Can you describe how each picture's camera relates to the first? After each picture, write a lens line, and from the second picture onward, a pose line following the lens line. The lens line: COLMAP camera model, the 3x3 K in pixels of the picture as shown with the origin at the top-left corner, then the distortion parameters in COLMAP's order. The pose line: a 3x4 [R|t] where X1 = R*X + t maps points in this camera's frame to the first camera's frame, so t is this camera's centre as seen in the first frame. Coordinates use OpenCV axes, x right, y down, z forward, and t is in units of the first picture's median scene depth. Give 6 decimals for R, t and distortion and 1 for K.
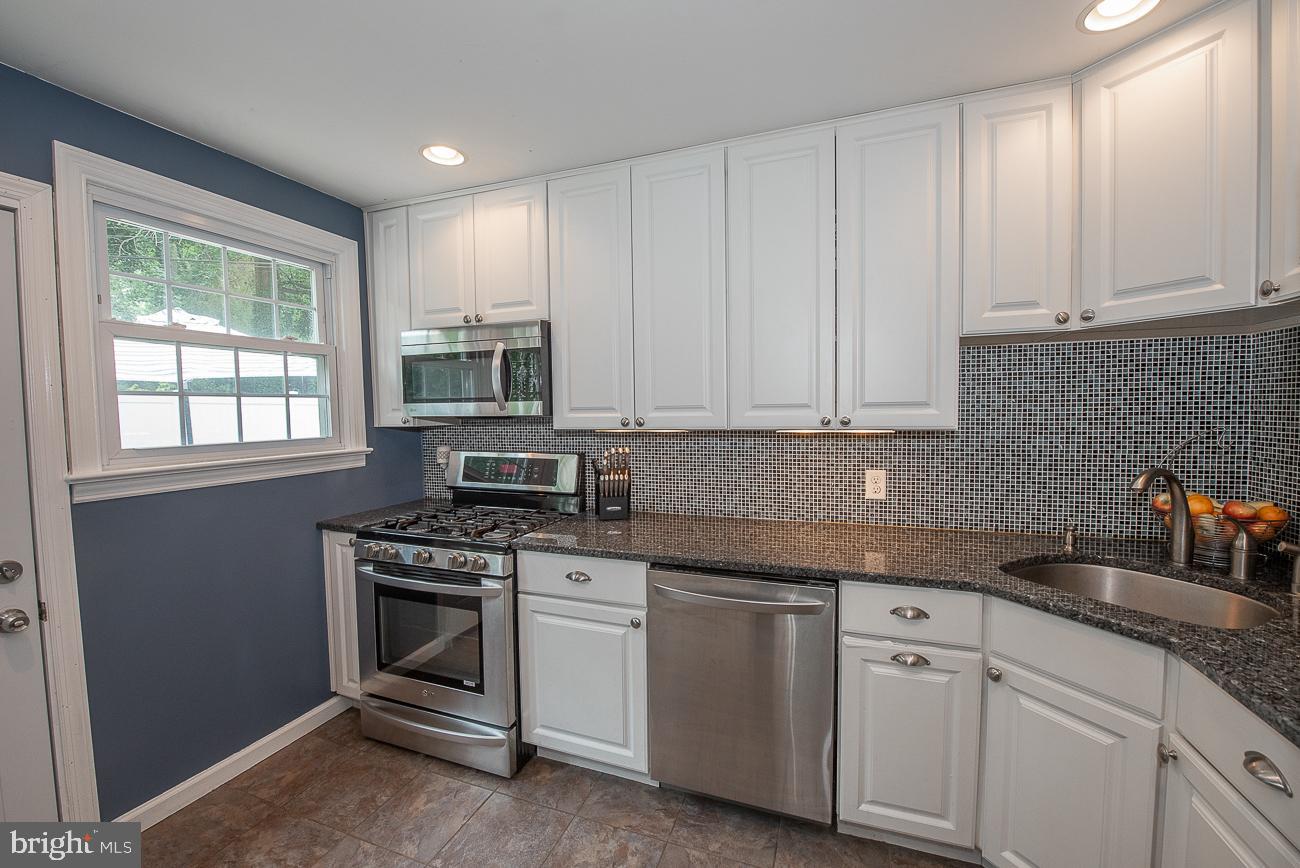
lens RADIAL K [[511.3, 0, 647.1], [0, 511.3, 433.3], [0, 0, 1]] dist [-0.015811, -0.003052]
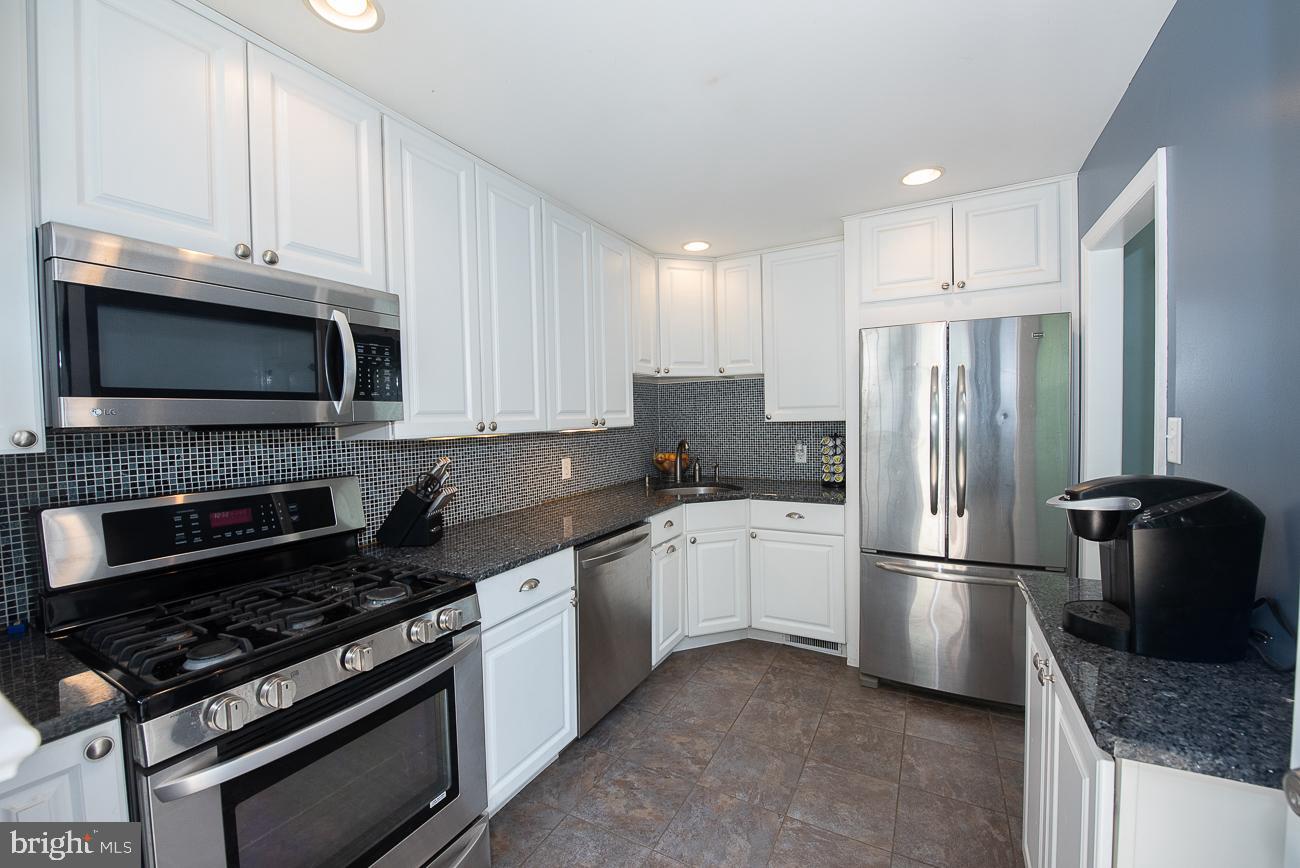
lens RADIAL K [[511.3, 0, 647.1], [0, 511.3, 433.3], [0, 0, 1]] dist [-0.015811, -0.003052]
pose [[0.152353, -0.022636, 0.988067, -0.978786], [0.064649, 0.997825, 0.012891, -0.002862], [-0.986210, 0.061914, 0.153485, 0.576309]]
